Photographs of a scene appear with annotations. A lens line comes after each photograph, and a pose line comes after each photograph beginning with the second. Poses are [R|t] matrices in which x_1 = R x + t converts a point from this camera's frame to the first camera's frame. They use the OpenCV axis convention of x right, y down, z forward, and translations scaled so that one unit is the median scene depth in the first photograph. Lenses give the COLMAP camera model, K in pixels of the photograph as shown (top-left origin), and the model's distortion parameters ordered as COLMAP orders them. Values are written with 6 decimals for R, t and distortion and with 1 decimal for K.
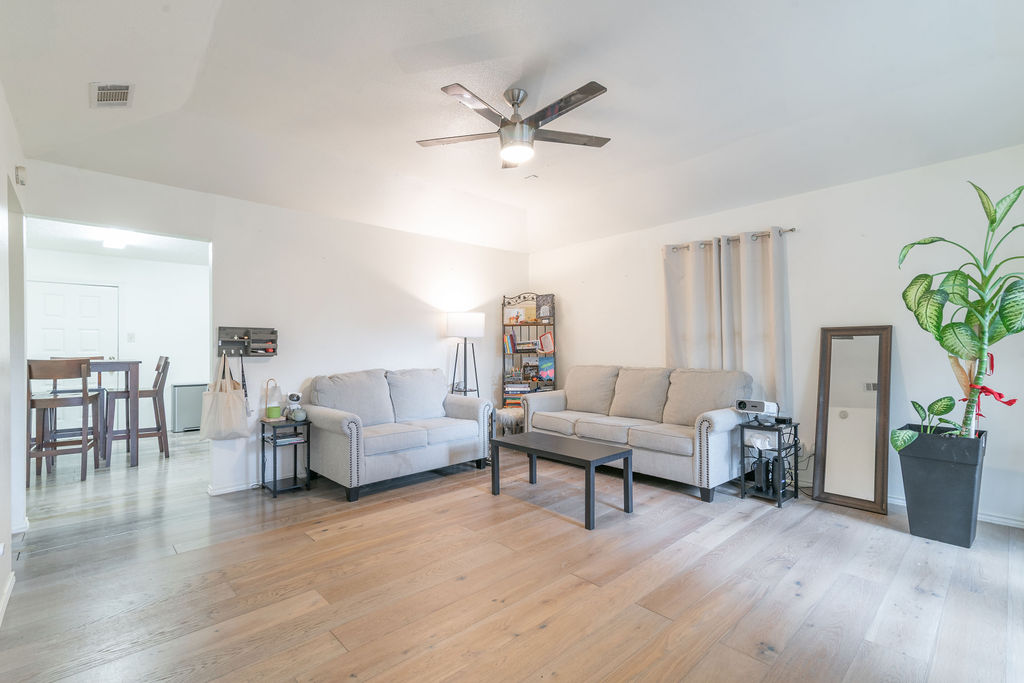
lens RADIAL K [[455.2, 0, 512.0], [0, 455.2, 341.5], [0, 0, 1]] dist [0.002241, 0.000138]
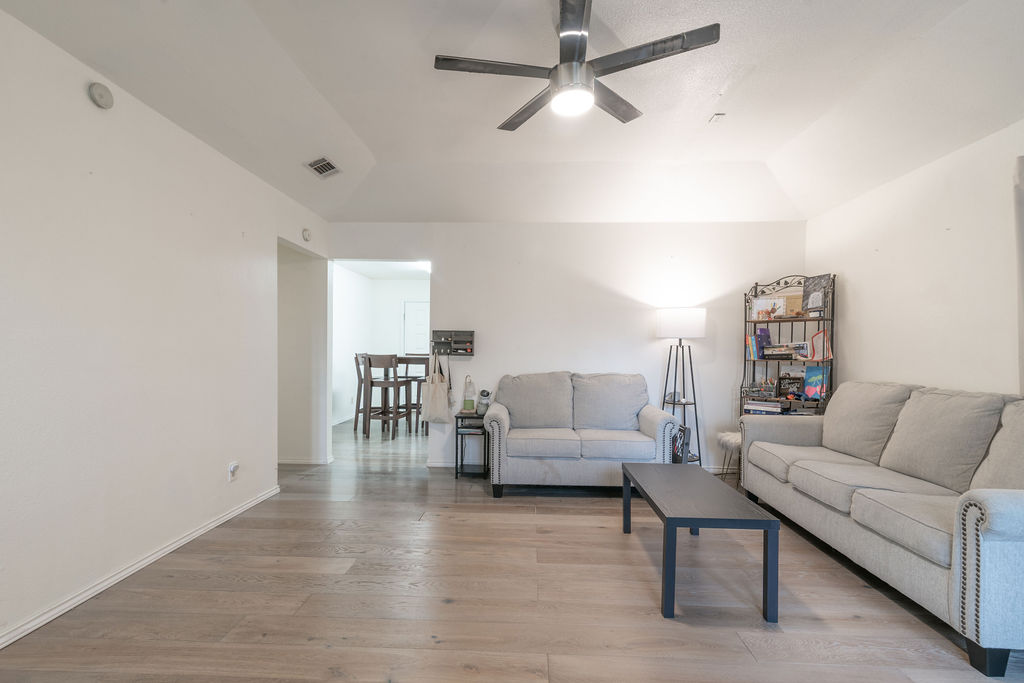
lens RADIAL K [[464.2, 0, 512.0], [0, 464.2, 351.3], [0, 0, 1]] dist [0.005896, -0.000114]
pose [[0.705952, 0.014386, -0.708113, 0.330533], [-0.004097, 0.999860, 0.016229, 0.002315], [0.708248, -0.008556, 0.705912, 0.229425]]
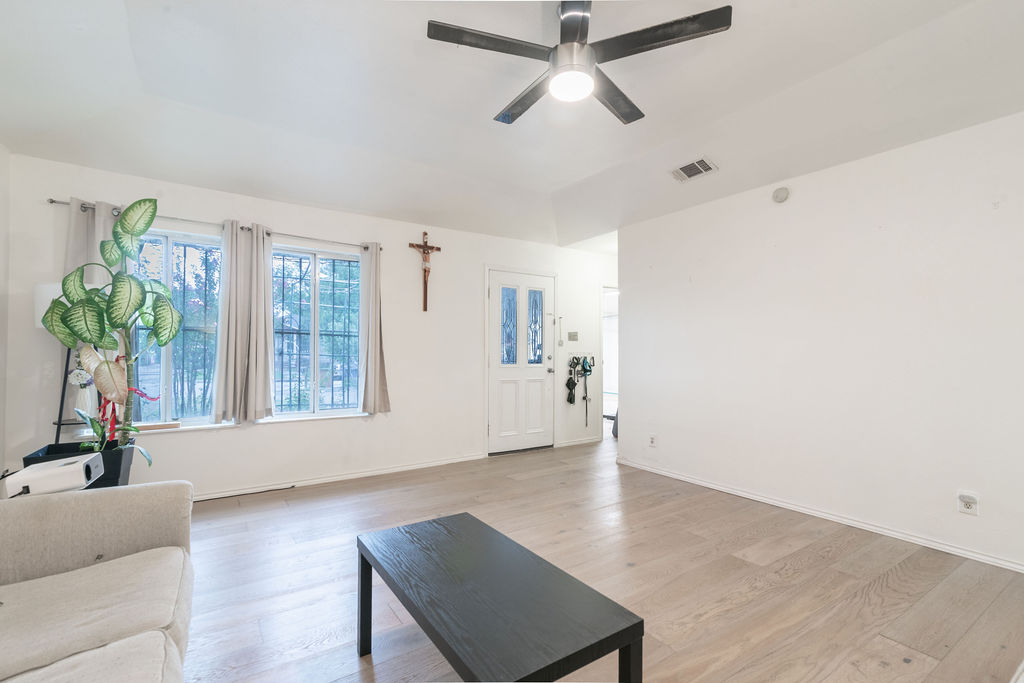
lens RADIAL K [[464.2, 0, 512.0], [0, 464.2, 351.3], [0, 0, 1]] dist [0.005896, -0.000114]
pose [[-0.988210, -0.001931, 0.153093, -0.001295], [-0.004479, 0.999857, -0.016299, 0.021105], [-0.153039, -0.016793, -0.988077, 1.114188]]
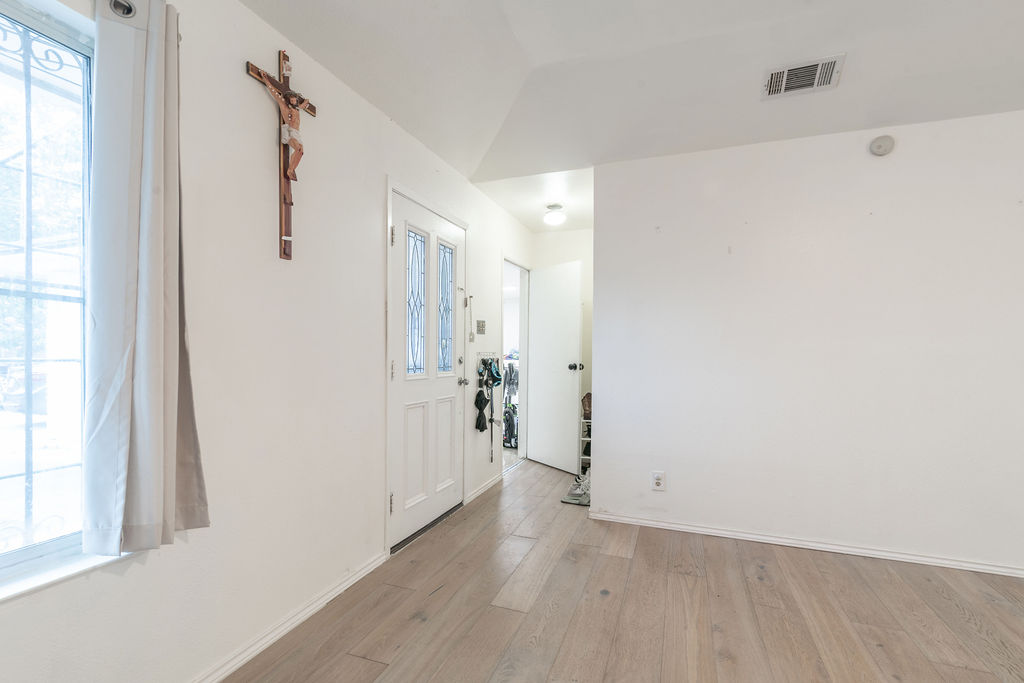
lens RADIAL K [[468.2, 0, 519.2], [0, 468.2, 359.0], [0, 0, 1]] dist [0.002660, 0.000083]
pose [[-0.891080, 0.000403, -0.453847, 0.352059], [-0.001628, 0.999990, 0.004084, 0.011389], [0.453844, 0.004378, -0.891070, 0.595210]]
